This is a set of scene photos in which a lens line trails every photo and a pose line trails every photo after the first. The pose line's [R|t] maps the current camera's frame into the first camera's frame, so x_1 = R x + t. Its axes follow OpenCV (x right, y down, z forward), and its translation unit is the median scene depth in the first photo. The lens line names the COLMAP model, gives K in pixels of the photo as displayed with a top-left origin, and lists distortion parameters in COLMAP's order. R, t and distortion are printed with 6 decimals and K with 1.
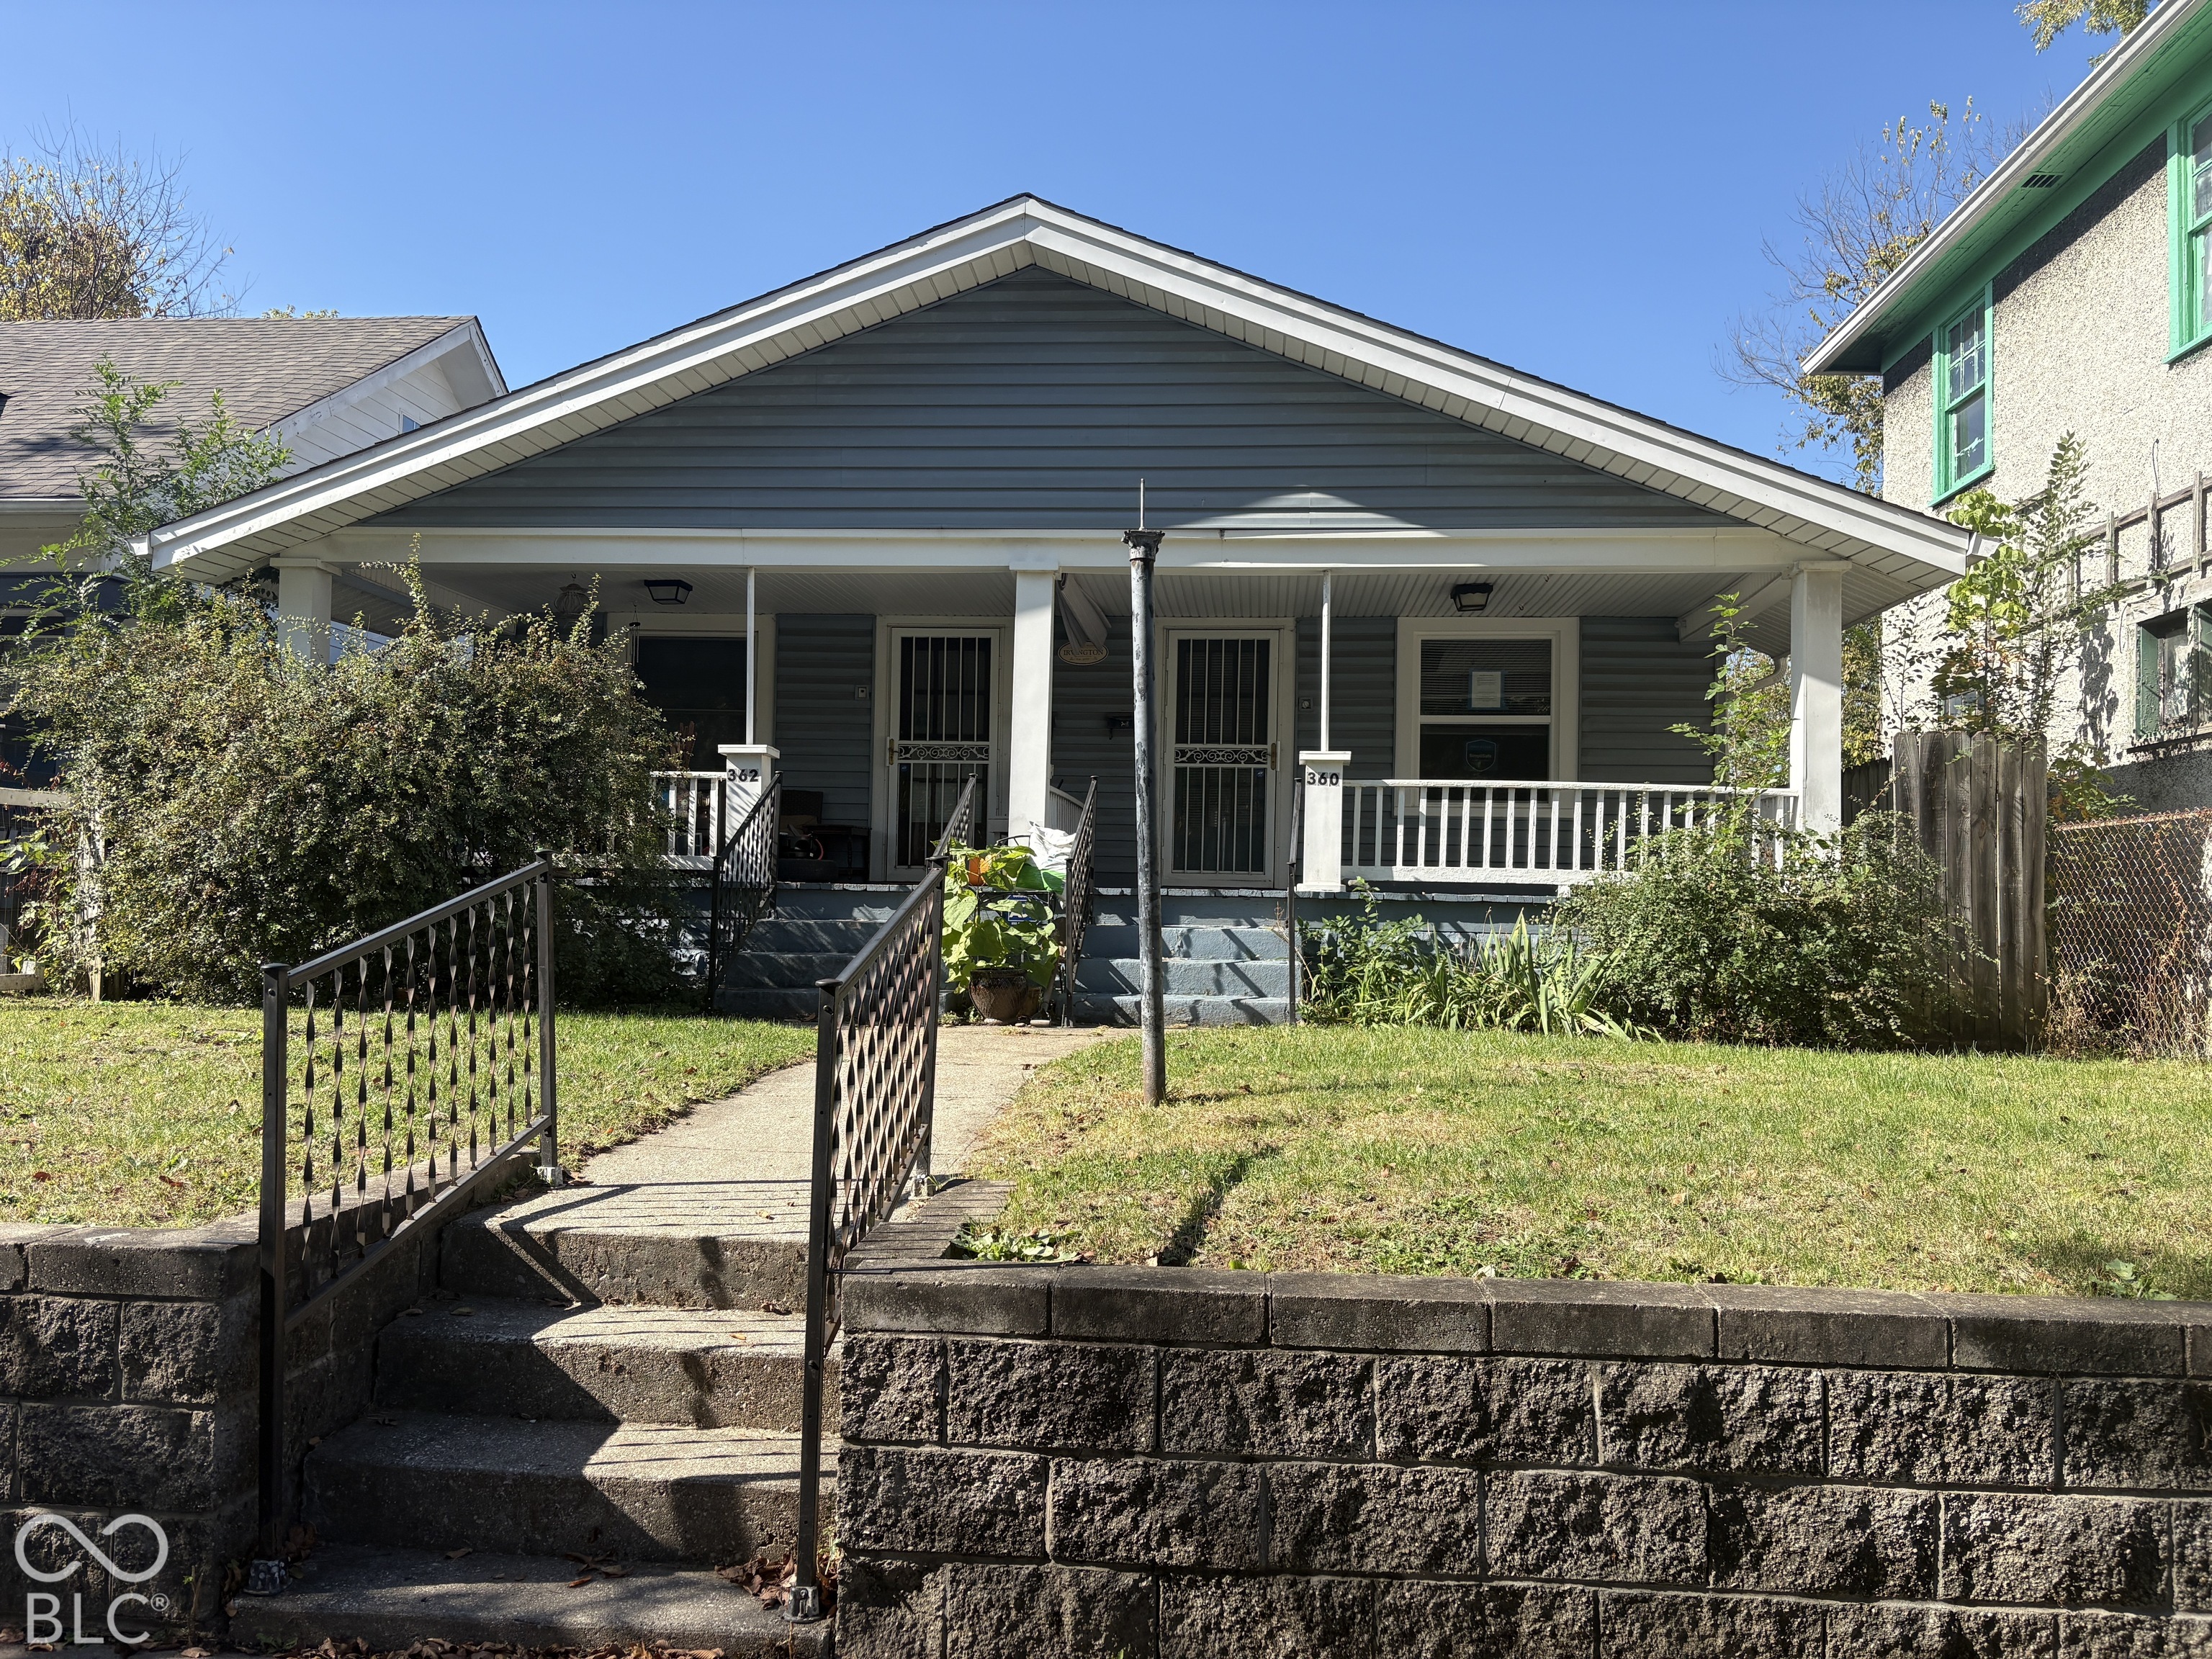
lens RADIAL K [[1668.3, 0, 1099.7], [0, 1668.3, 834.6], [0, 0, 1]] dist [0.048825, -0.044714]
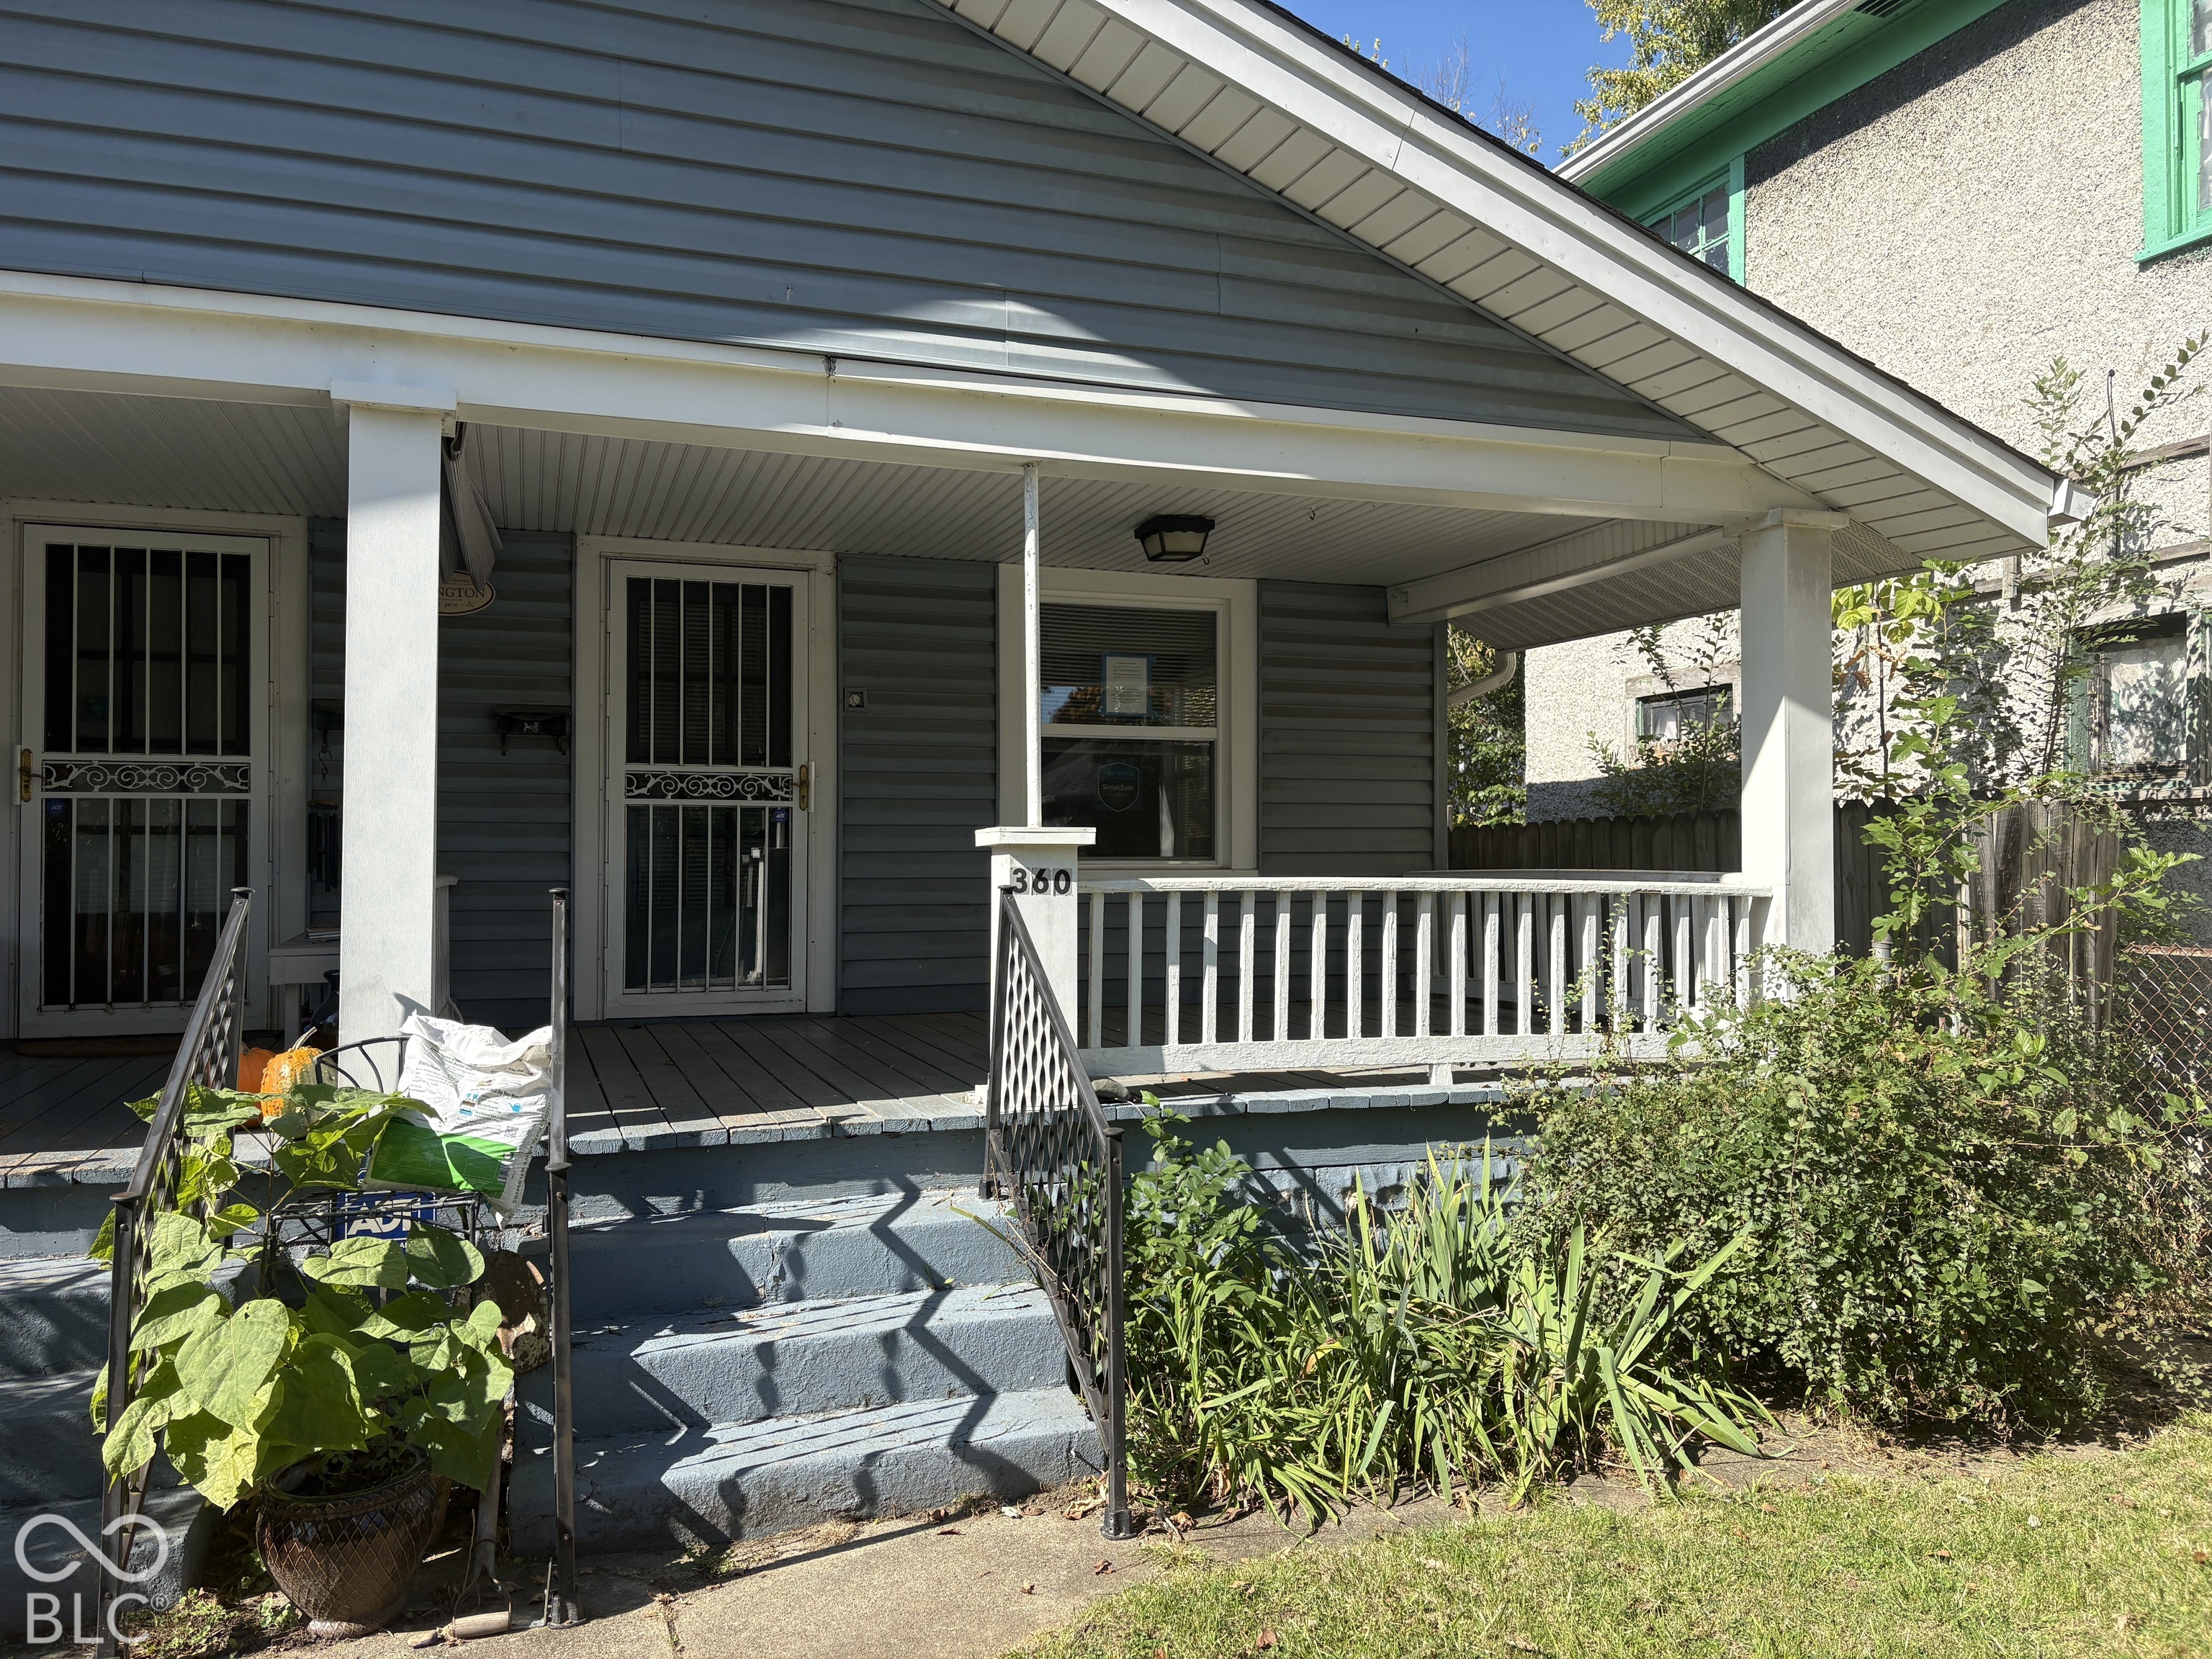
lens RADIAL K [[1668.3, 0, 1107.5], [0, 1668.3, 831.7], [0, 0, 1]] dist [0.048825, -0.044714]
pose [[0.908553, -0.012089, 0.417594, -0.054905], [-0.001507, 0.999480, 0.032213, -0.063183], [-0.417766, -0.029896, 0.908063, 0.527757]]
